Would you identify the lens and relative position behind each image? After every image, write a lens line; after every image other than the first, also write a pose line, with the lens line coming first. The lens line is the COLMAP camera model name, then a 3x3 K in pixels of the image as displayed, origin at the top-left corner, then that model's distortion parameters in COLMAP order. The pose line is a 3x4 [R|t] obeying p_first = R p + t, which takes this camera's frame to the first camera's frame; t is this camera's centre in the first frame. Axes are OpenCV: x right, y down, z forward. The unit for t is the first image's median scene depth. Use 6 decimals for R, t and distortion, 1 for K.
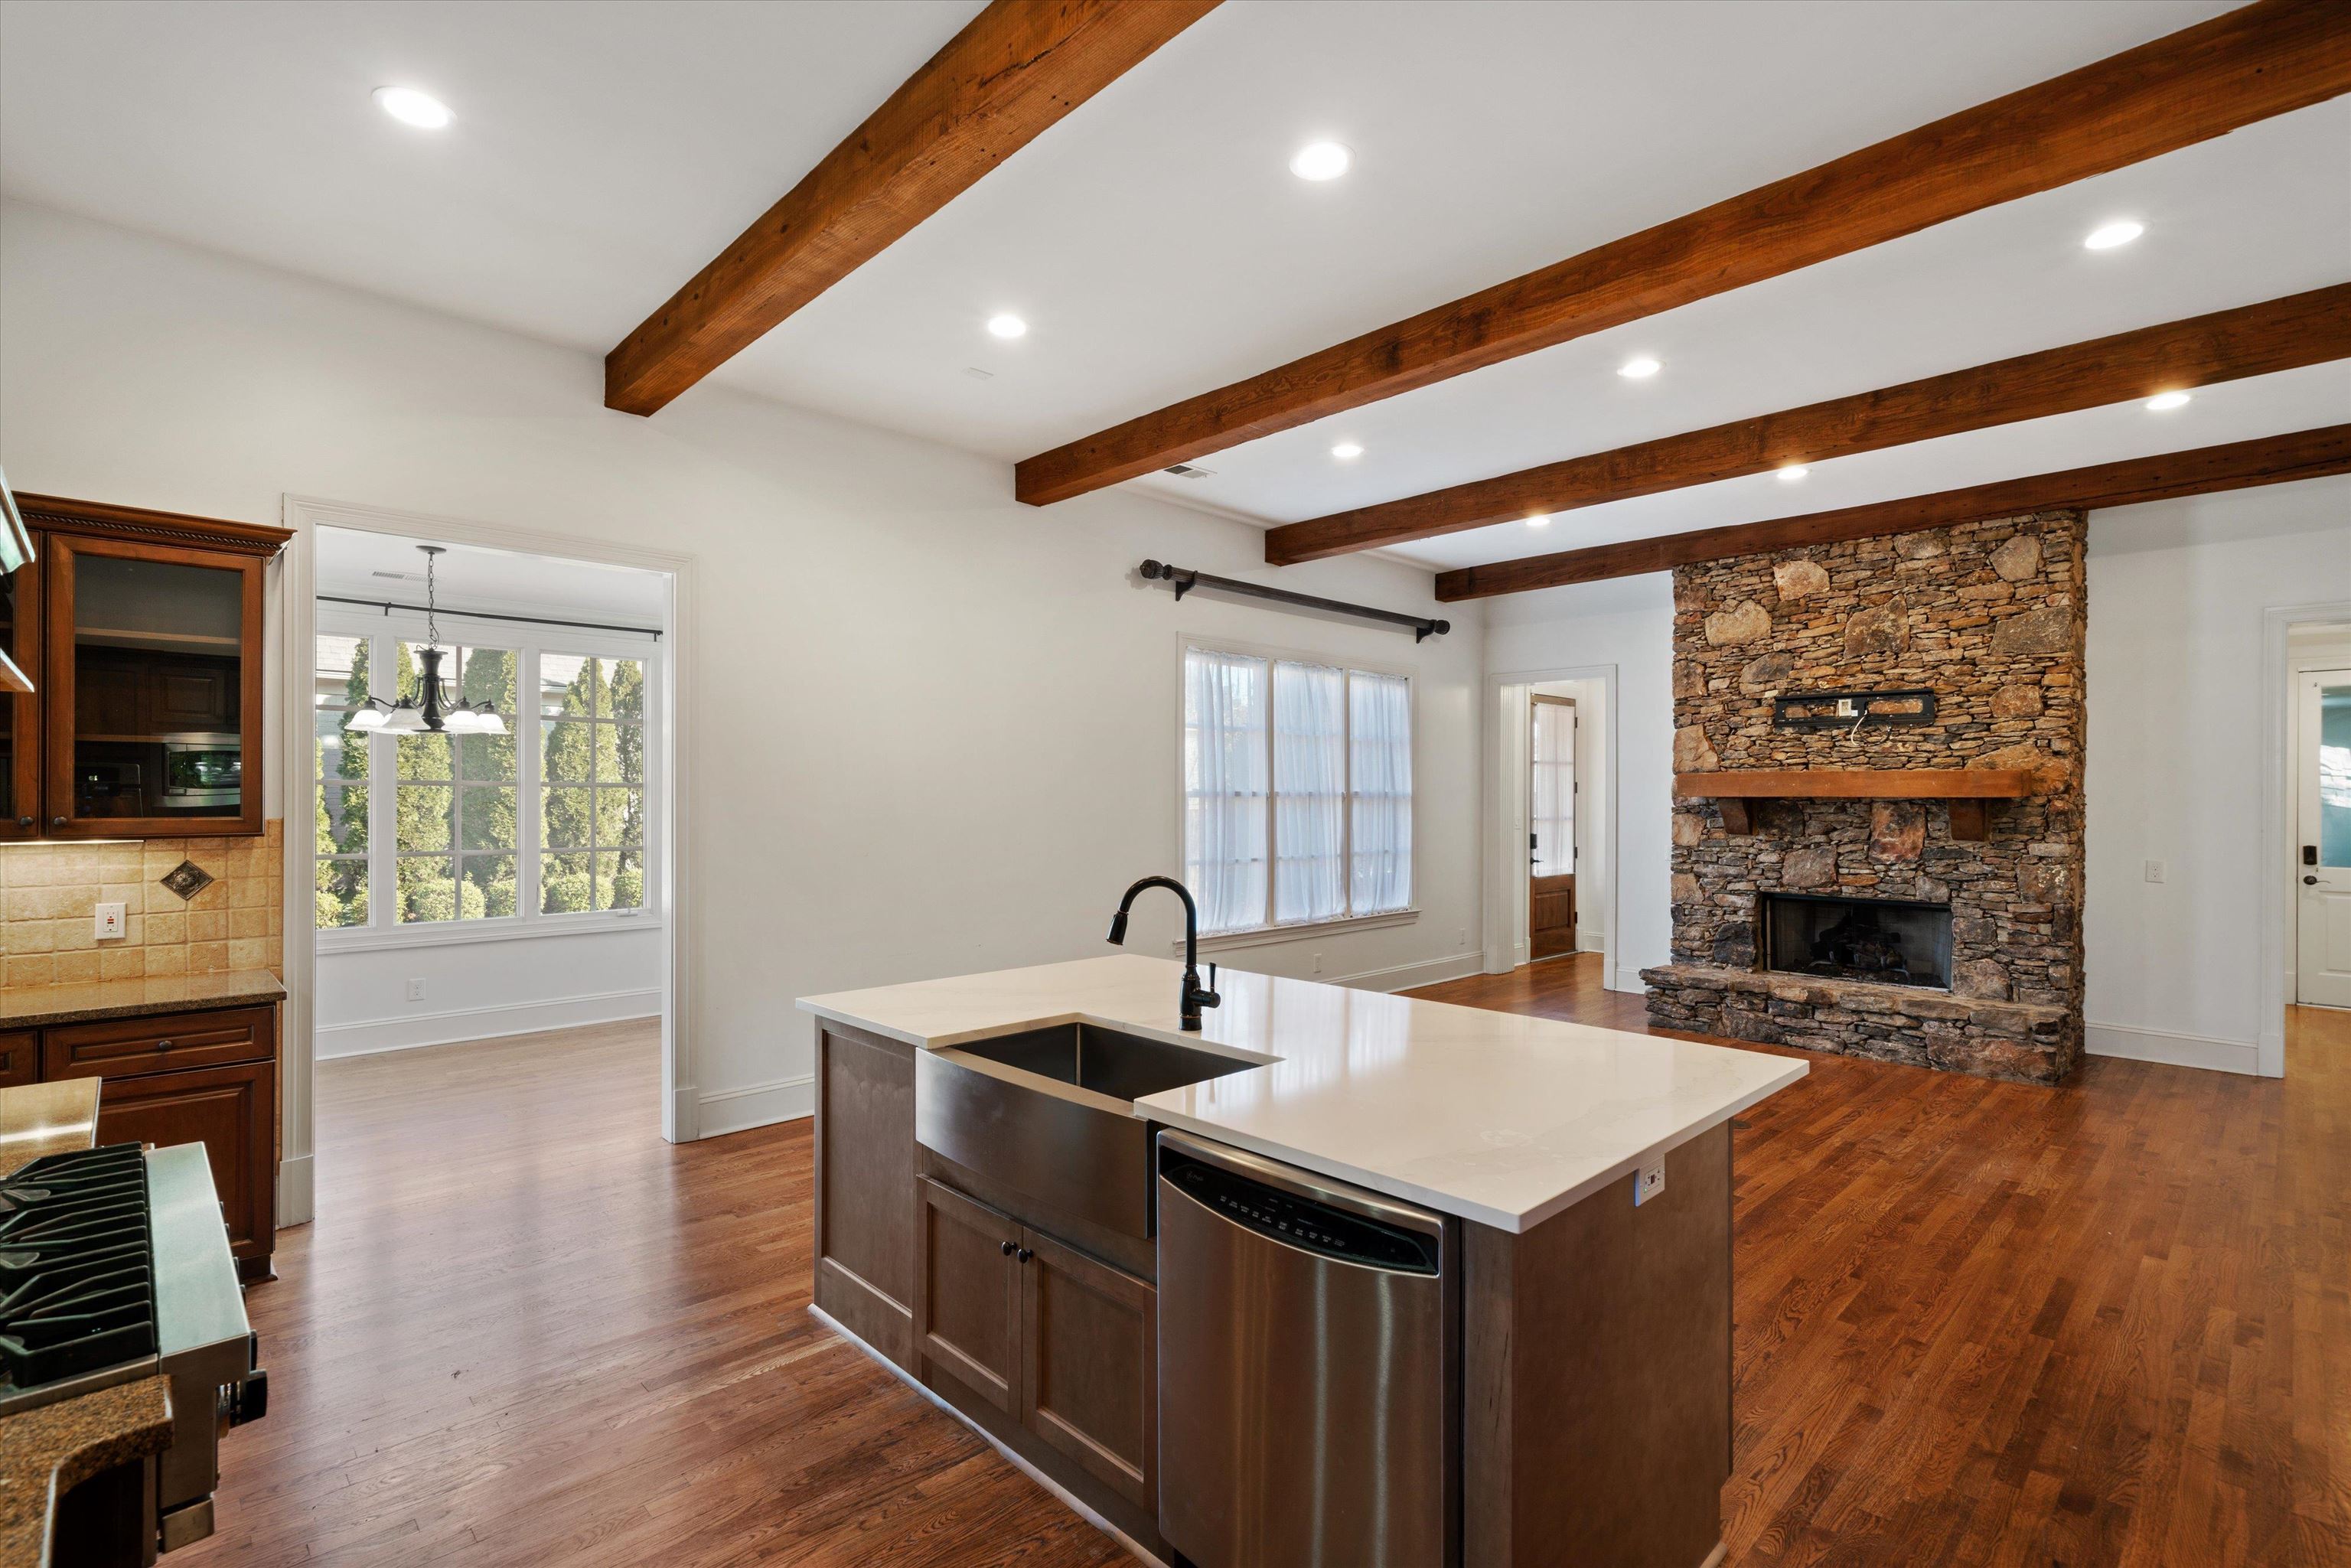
lens RADIAL K [[1086.5, 0, 1181.5], [0, 1086.5, 796.8], [0, 0, 1]] dist [0.000822, 0.000544]
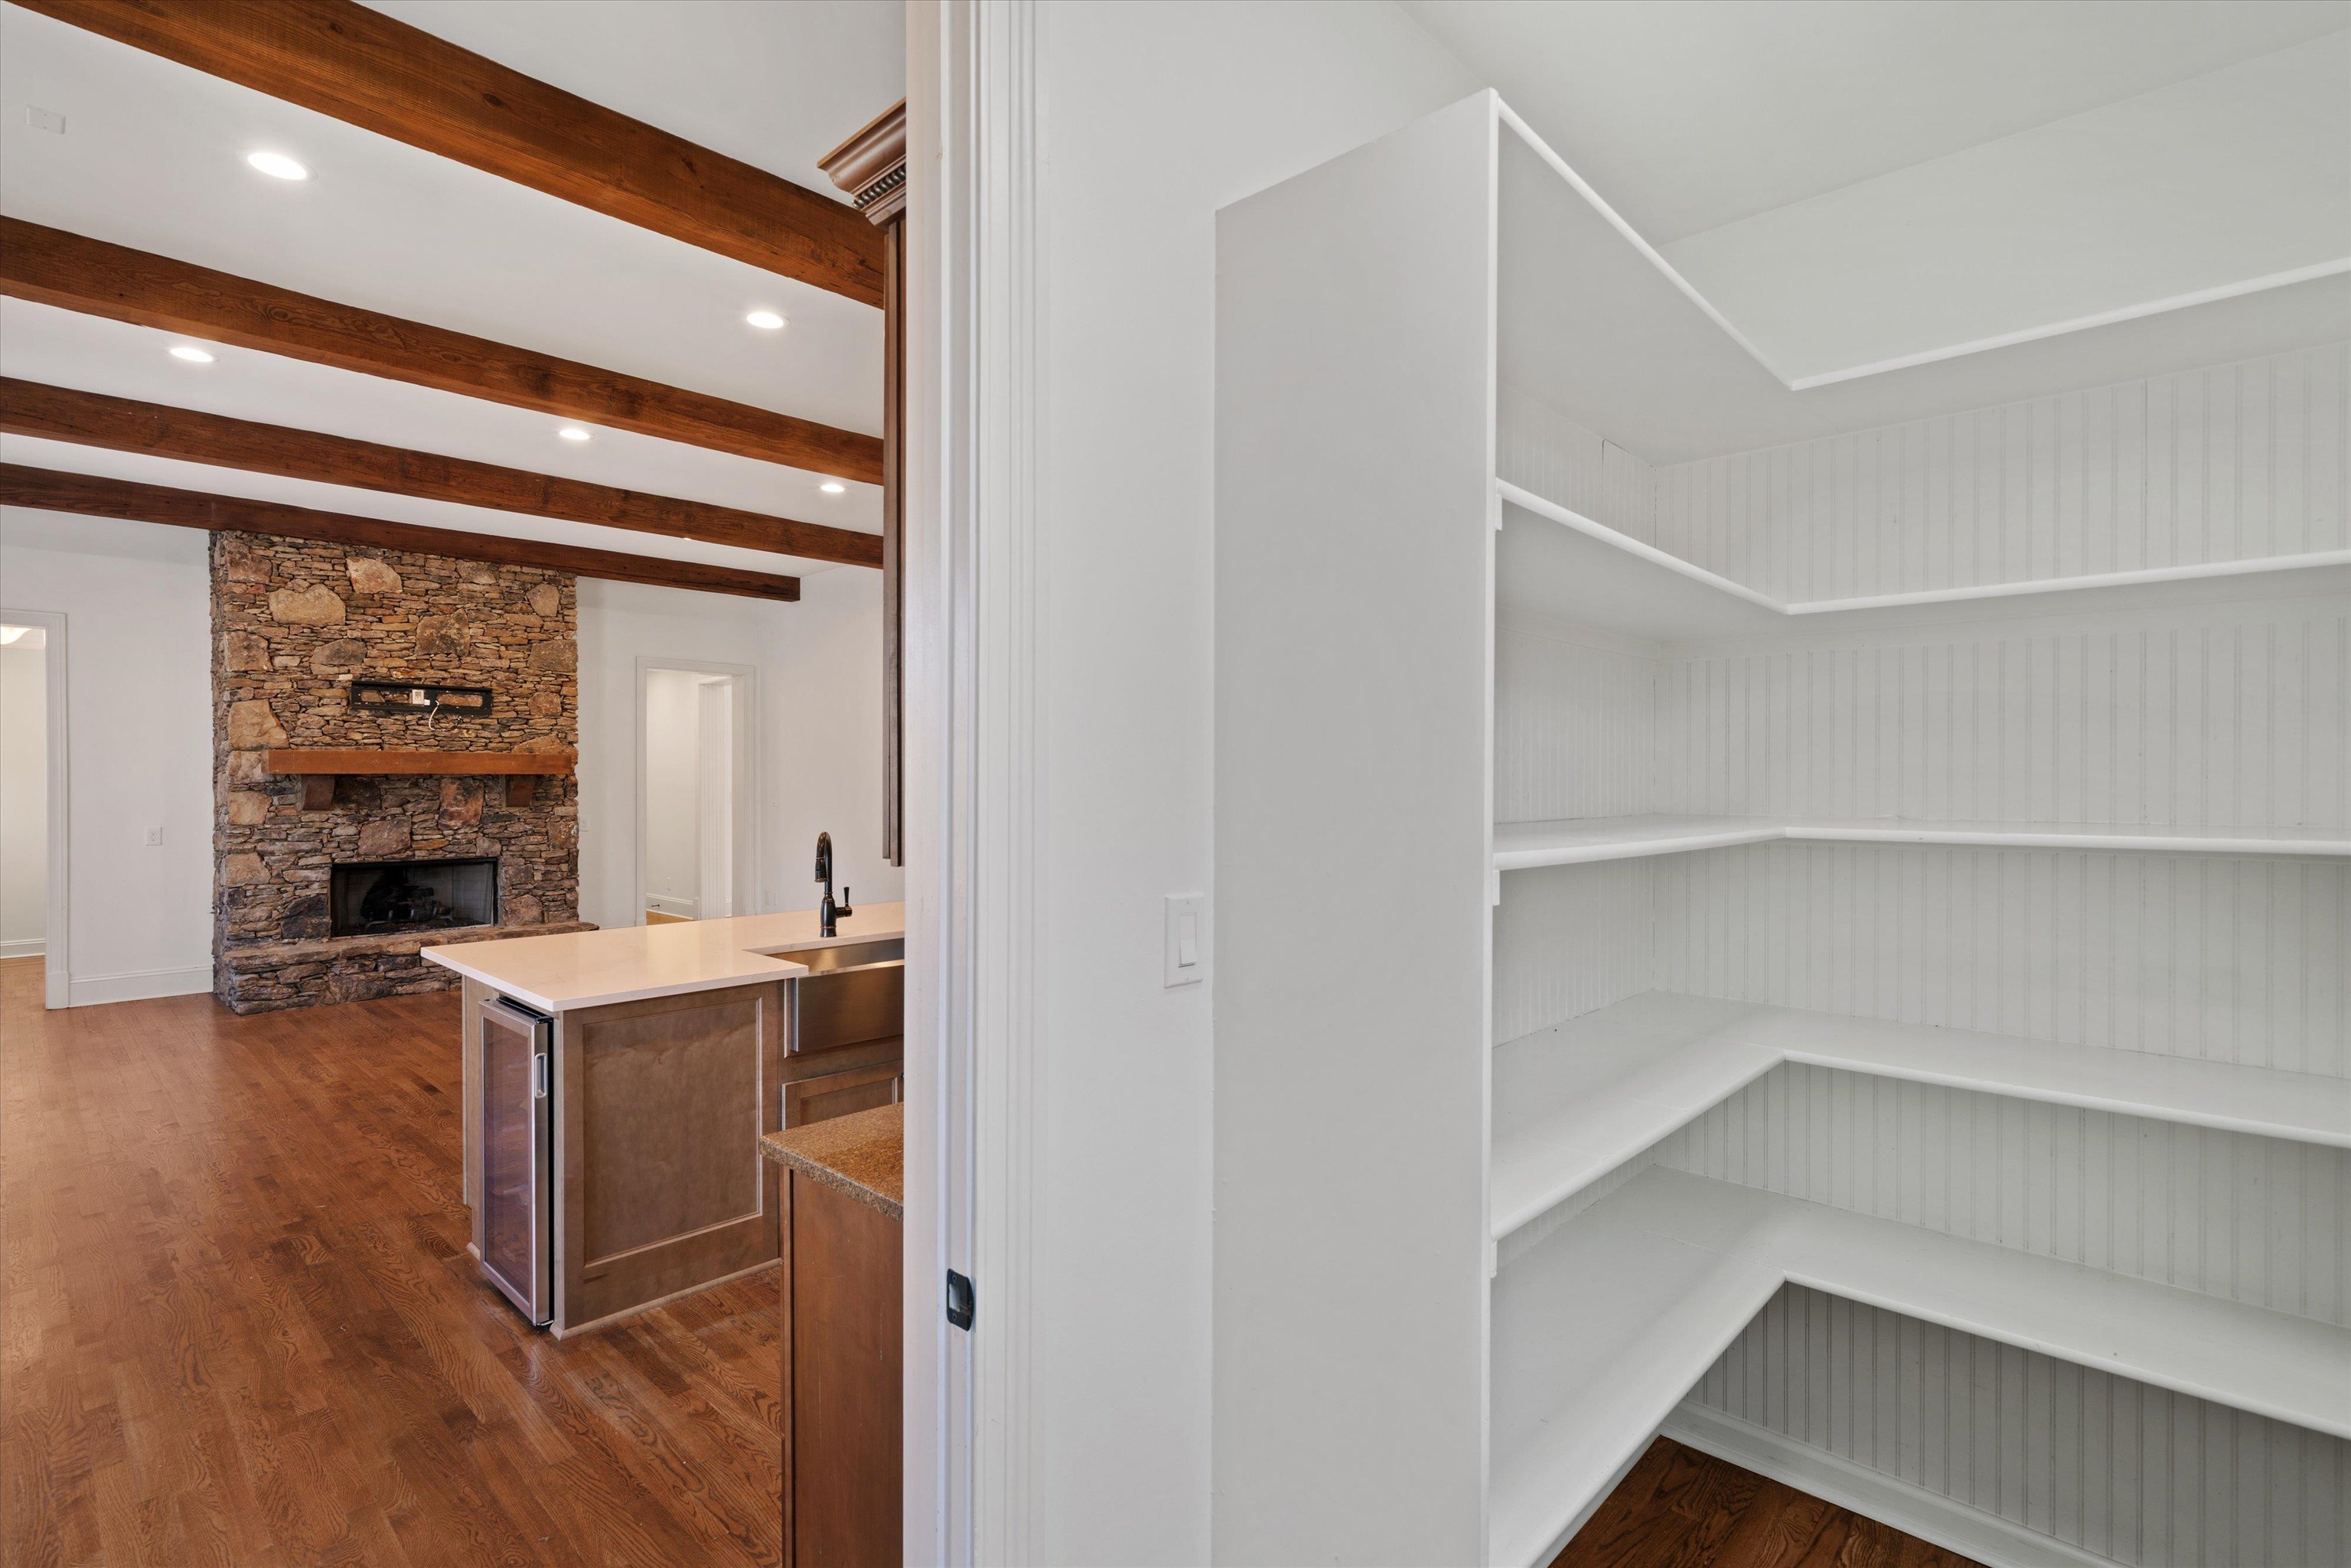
lens RADIAL K [[1086.5, 0, 1175.3], [0, 1086.5, 783.3], [0, 0, 1]] dist [0.000822, 0.000544]
pose [[-0.041529, -0.010335, 0.999084, -0.588401], [-0.000955, 0.999946, 0.010304, -0.002474], [-0.999137, -0.000526, -0.041537, 0.242203]]
